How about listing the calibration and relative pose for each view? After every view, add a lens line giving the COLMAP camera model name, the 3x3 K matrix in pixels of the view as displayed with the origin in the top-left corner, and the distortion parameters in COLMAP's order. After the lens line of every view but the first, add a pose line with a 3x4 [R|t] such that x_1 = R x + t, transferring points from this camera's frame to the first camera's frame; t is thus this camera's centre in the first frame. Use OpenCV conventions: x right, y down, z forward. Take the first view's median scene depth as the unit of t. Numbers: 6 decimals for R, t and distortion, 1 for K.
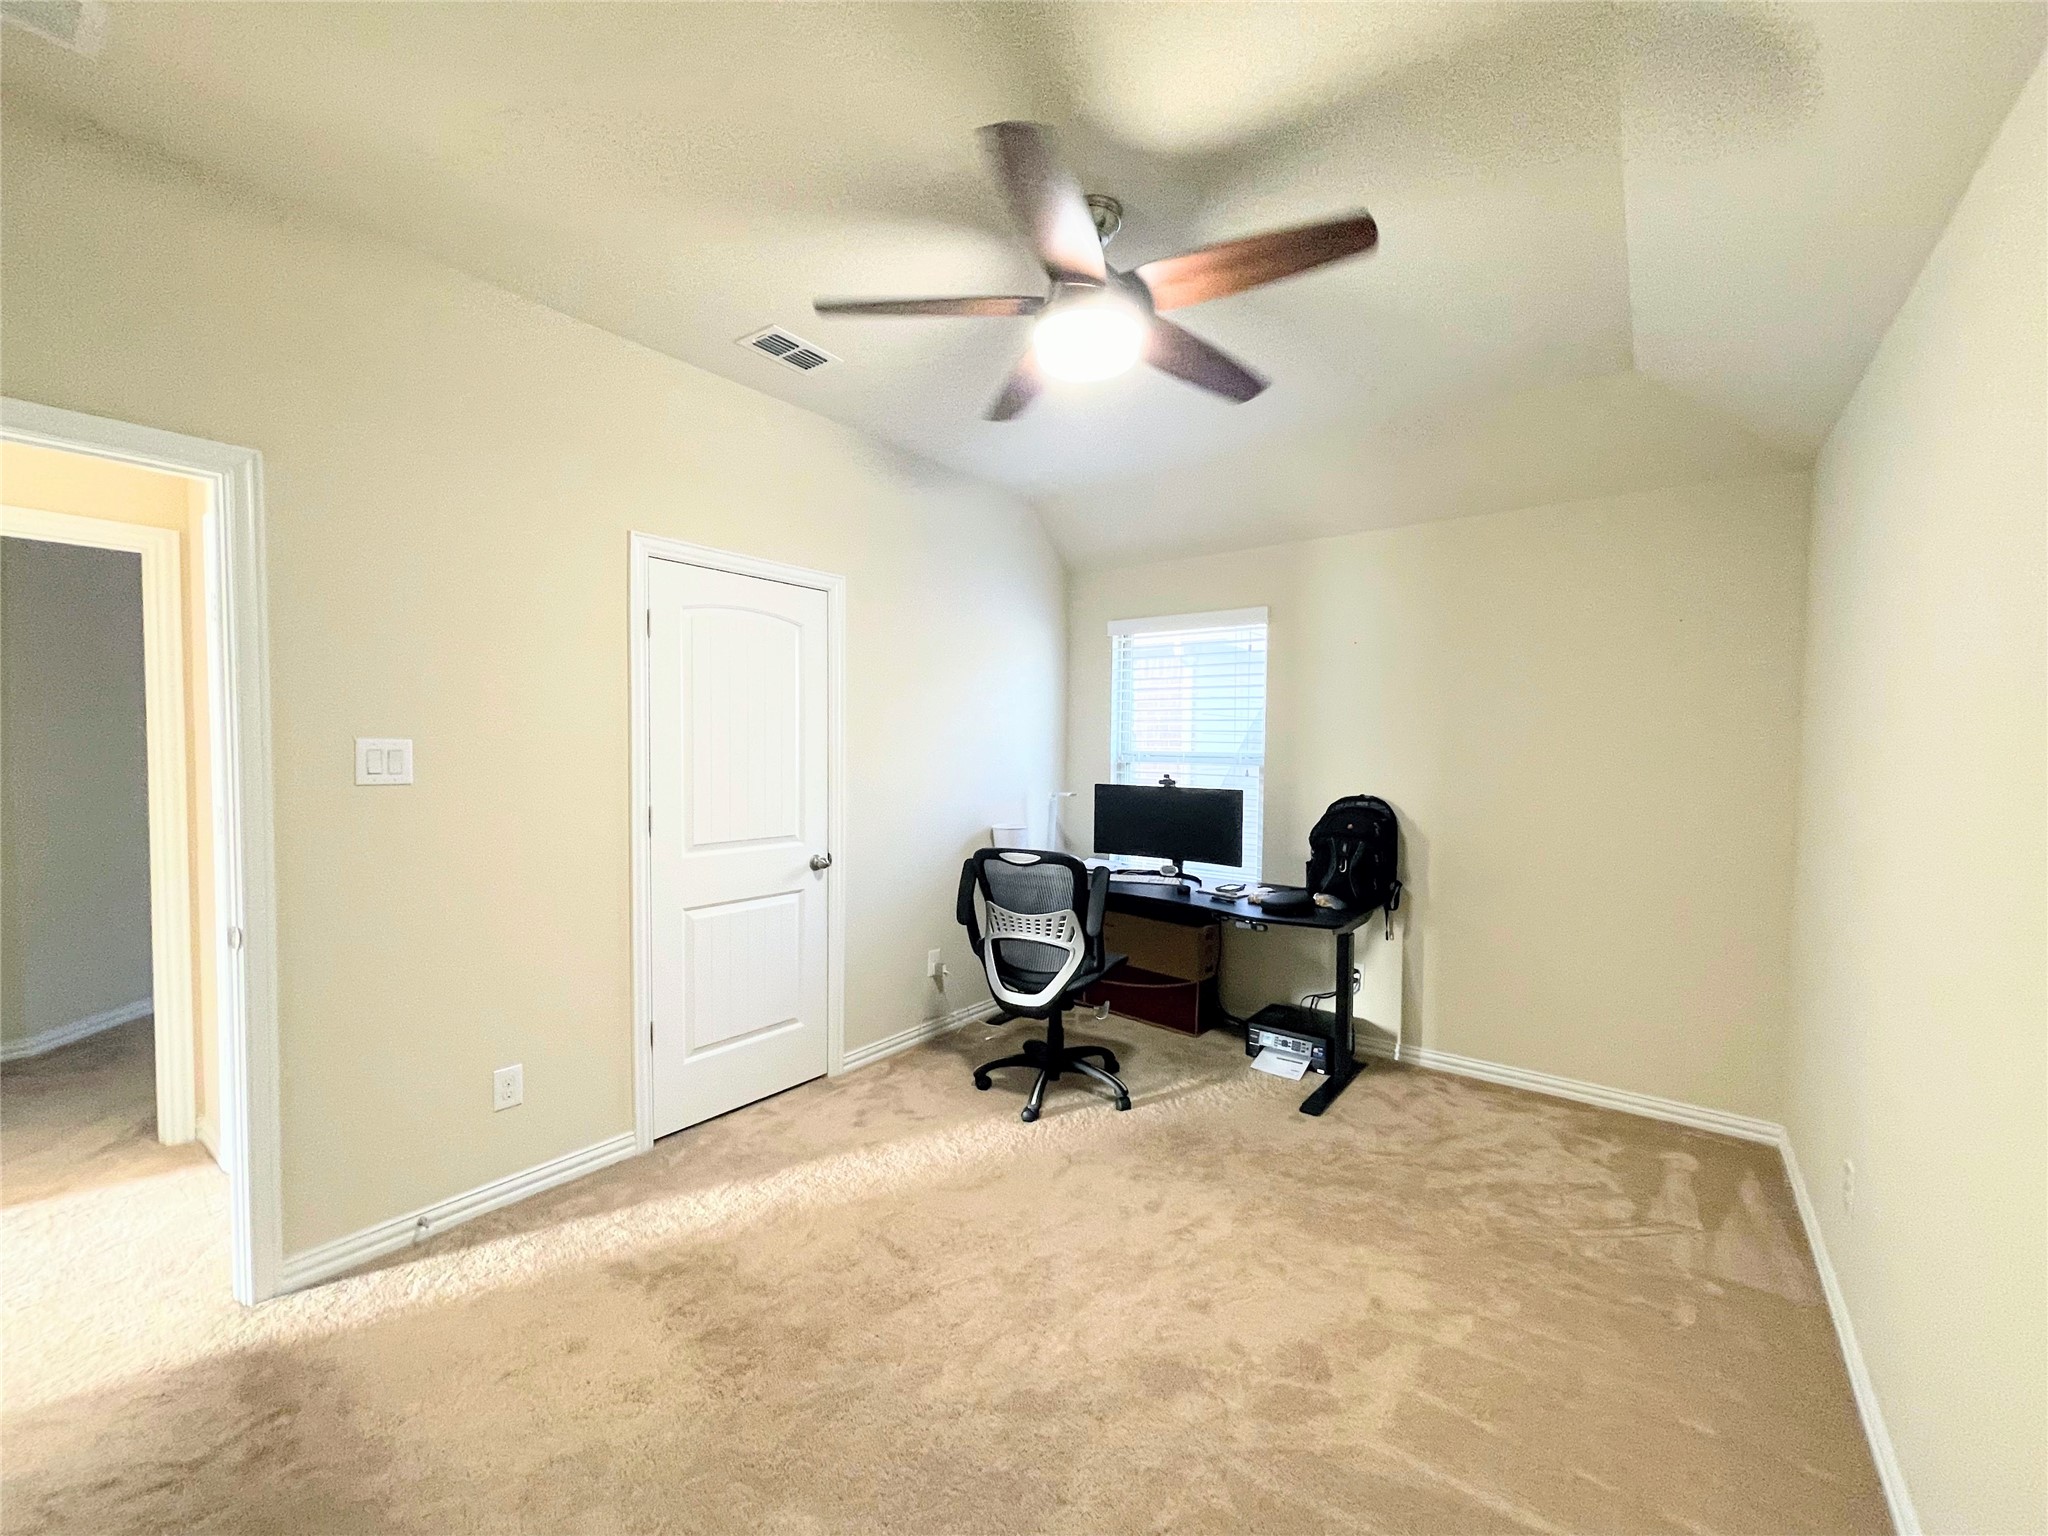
lens RADIAL K [[829.2, 0, 1022.5], [0, 829.2, 765.9], [0, 0, 1]] dist [-0.001634, 0.001325]
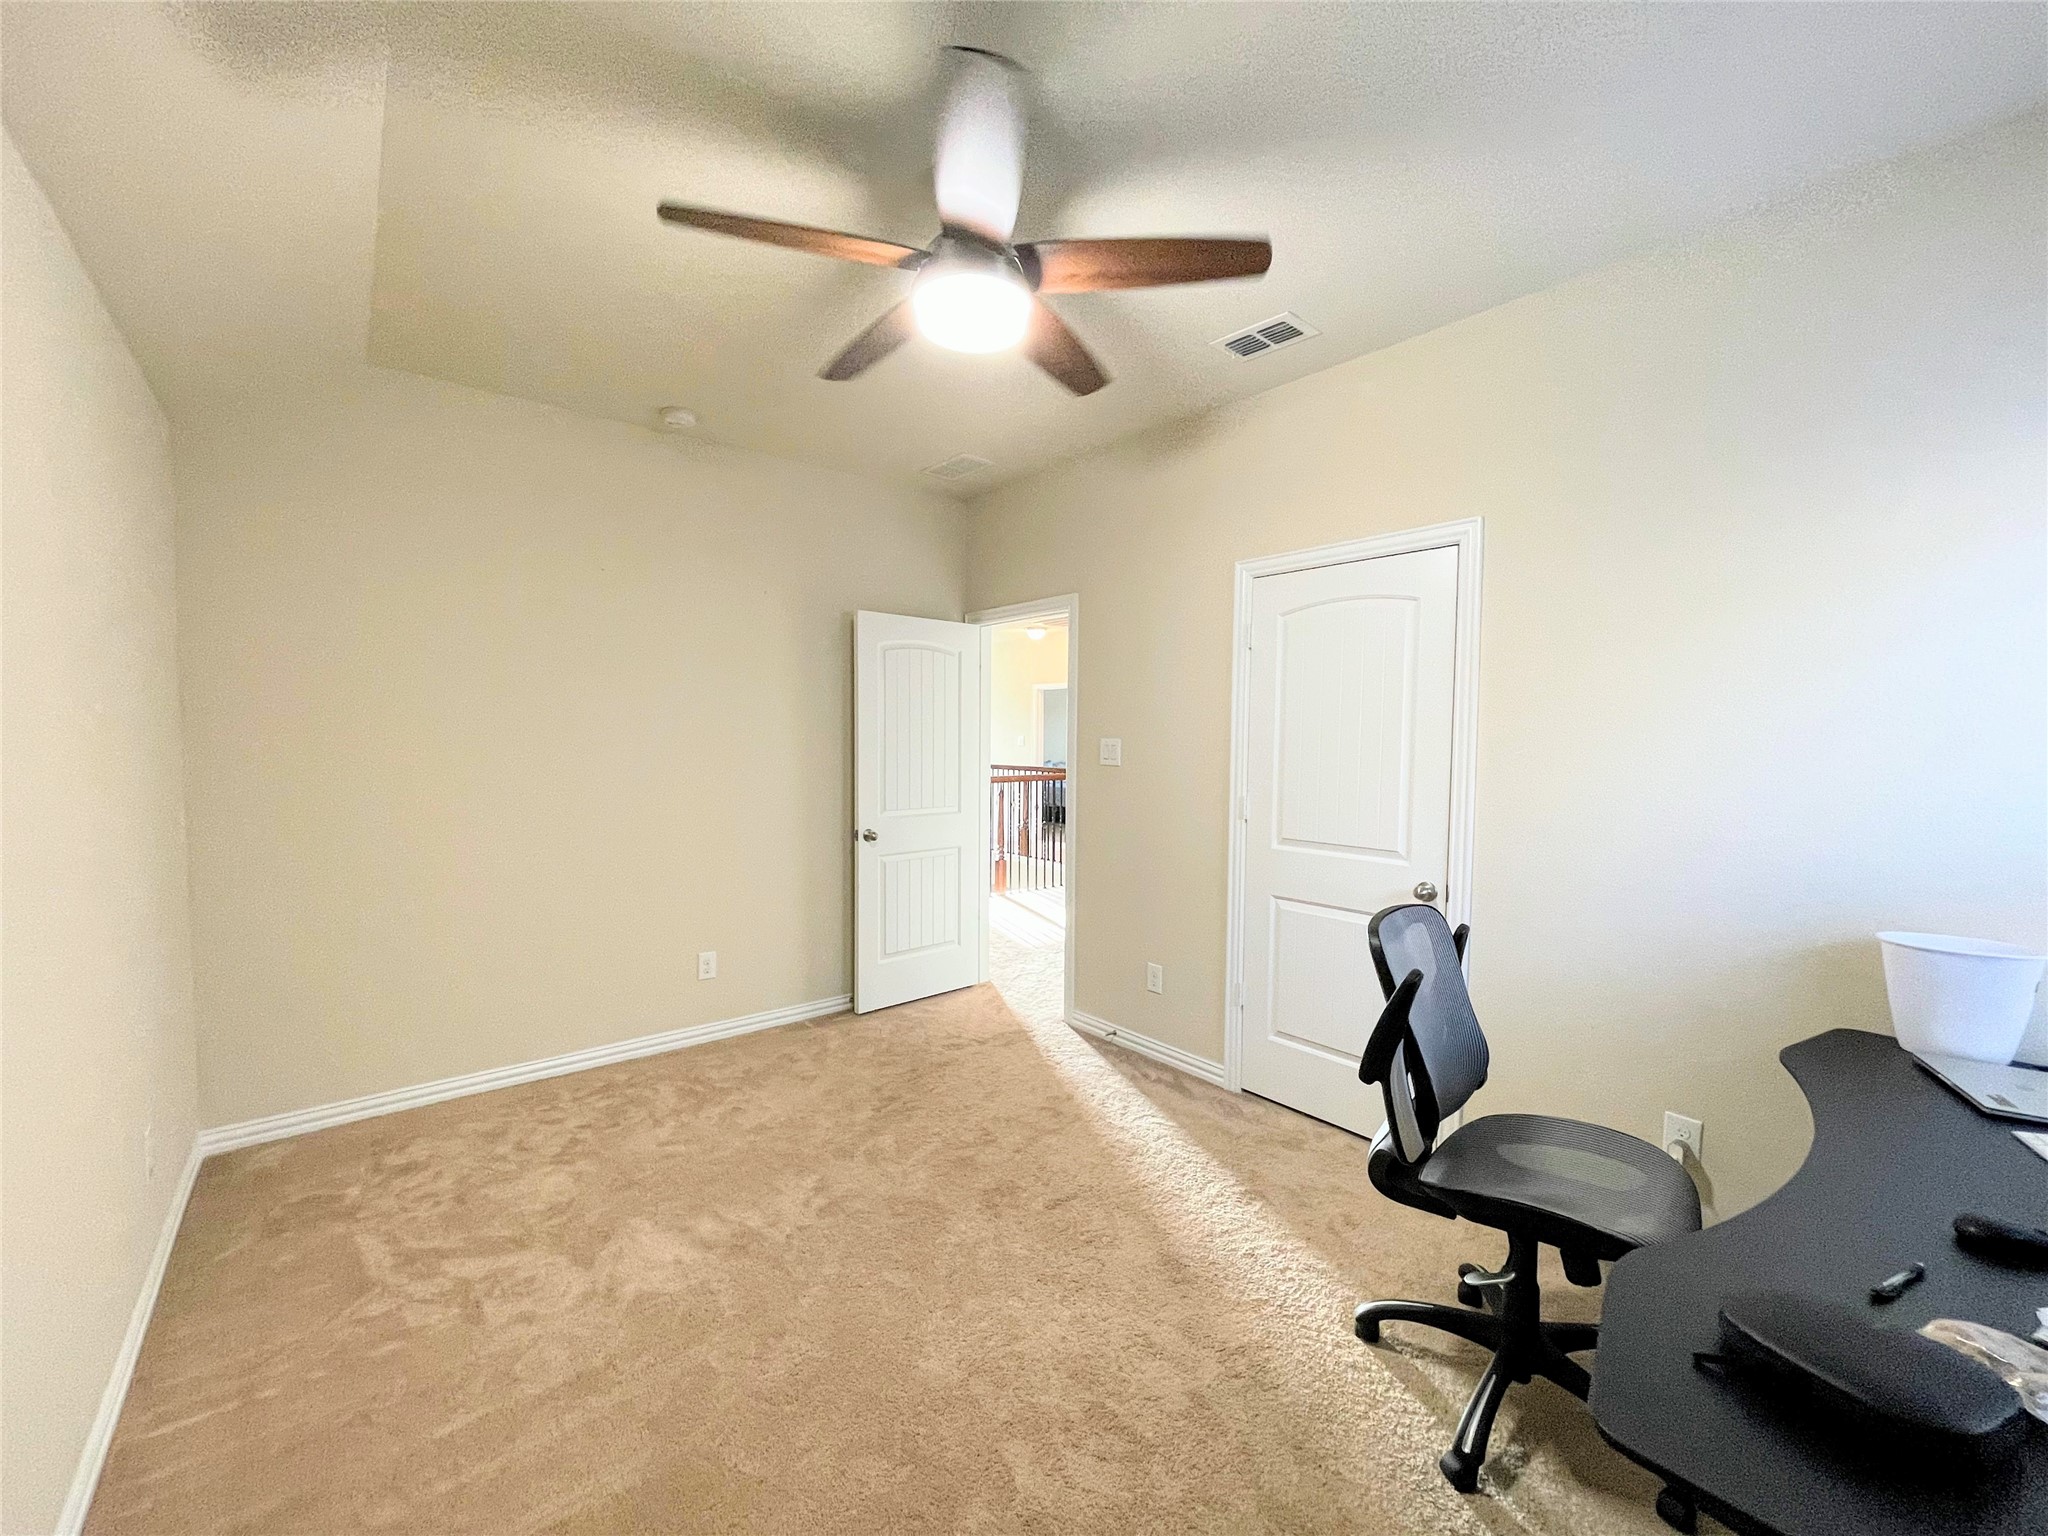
lens RADIAL K [[829.2, 0, 1028.9], [0, 829.2, 769.3], [0, 0, 1]] dist [-0.001634, 0.001325]
pose [[-0.221122, 0.025293, -0.974918, 0.660390], [-0.035669, 0.998785, 0.034002, -0.015410], [0.974594, 0.042293, -0.219951, 0.860308]]
